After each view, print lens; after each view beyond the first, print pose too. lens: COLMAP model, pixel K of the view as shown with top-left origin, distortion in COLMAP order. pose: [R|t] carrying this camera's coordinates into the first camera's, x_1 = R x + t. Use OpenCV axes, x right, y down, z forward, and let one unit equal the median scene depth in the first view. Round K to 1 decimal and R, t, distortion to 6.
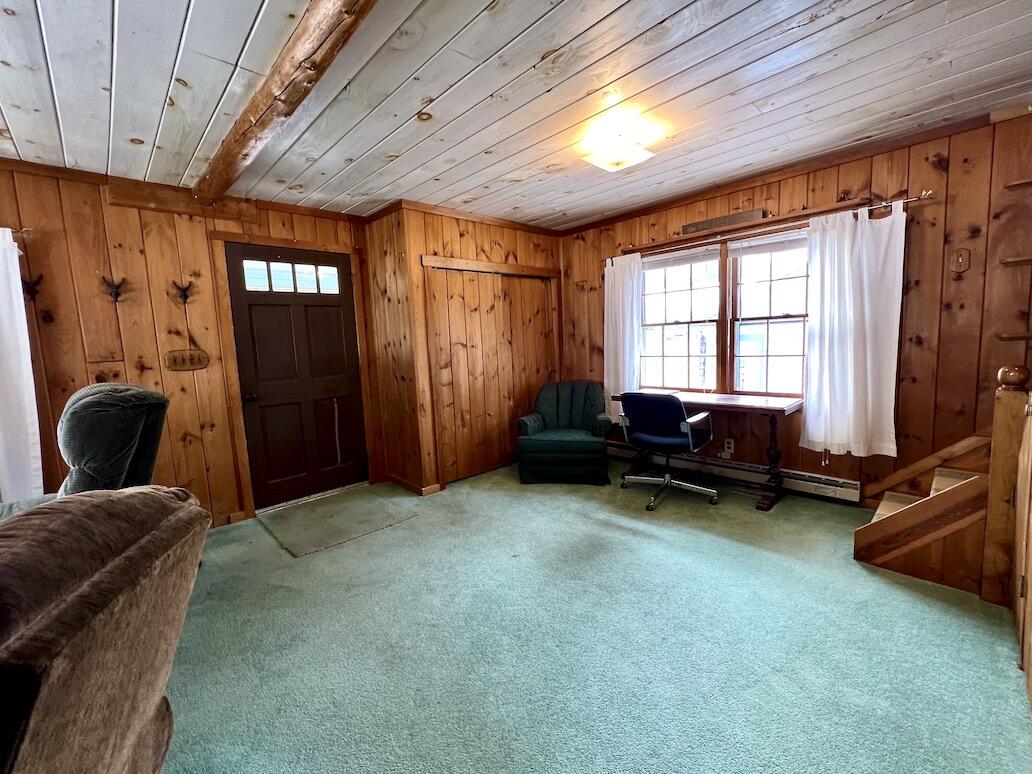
lens RADIAL K [[431.8, 0, 516.0], [0, 431.8, 387.0], [0, 0, 1]] dist [-0.002384, -0.000192]
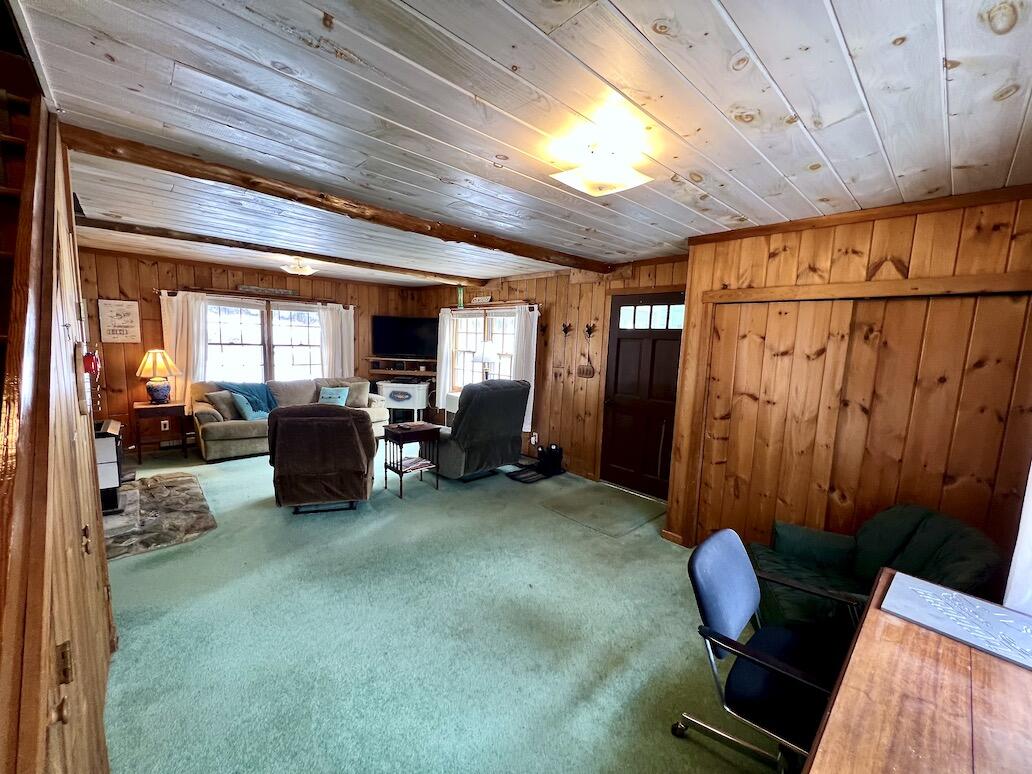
lens RADIAL K [[412.6, 0, 516.0], [0, 412.6, 387.0], [0, 0, 1]] dist [-0.001927, -0.000199]
pose [[-0.020026, 0.169486, -0.985329, 0.661605], [-0.143091, 0.974895, 0.170600, -0.194853], [0.989507, 0.144408, 0.004728, 0.612269]]
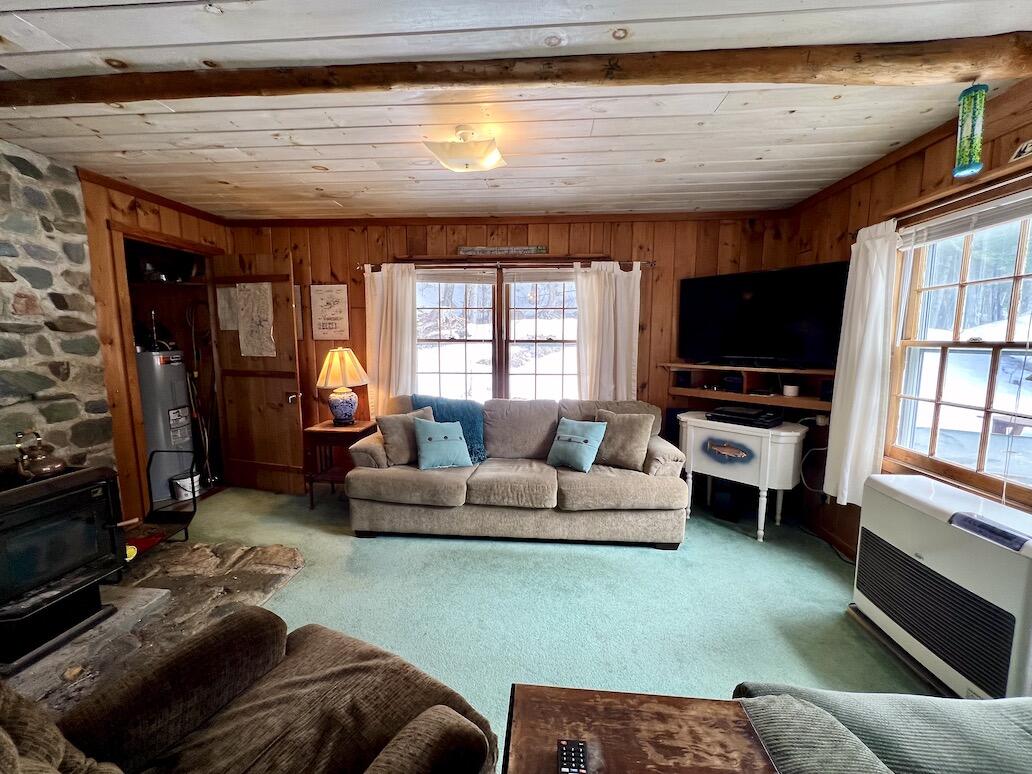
lens RADIAL K [[415.8, 0, 516.0], [0, 415.8, 387.0], [0, 0, 1]] dist [-0.001371, -0.000182]
pose [[-0.746278, 0.123392, -0.654098, -0.307390], [-0.035504, 0.973890, 0.224226, -0.057821], [0.664687, 0.190558, -0.722412, 0.406623]]
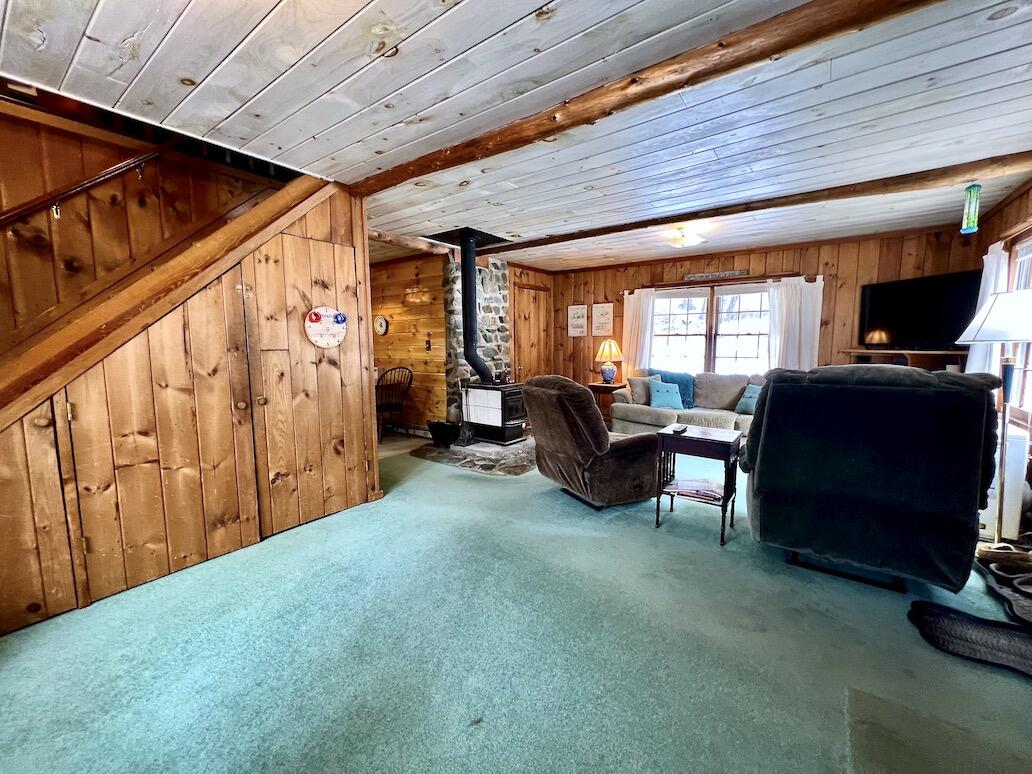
lens RADIAL K [[412.6, 0, 516.0], [0, 412.6, 387.0], [0, 0, 1]] dist [-0.001927, -0.000199]
pose [[-0.984407, 0.072334, -0.160343, 0.001126], [0.035960, 0.975041, 0.219092, -0.108485], [0.172189, 0.209910, -0.962439, 0.997658]]
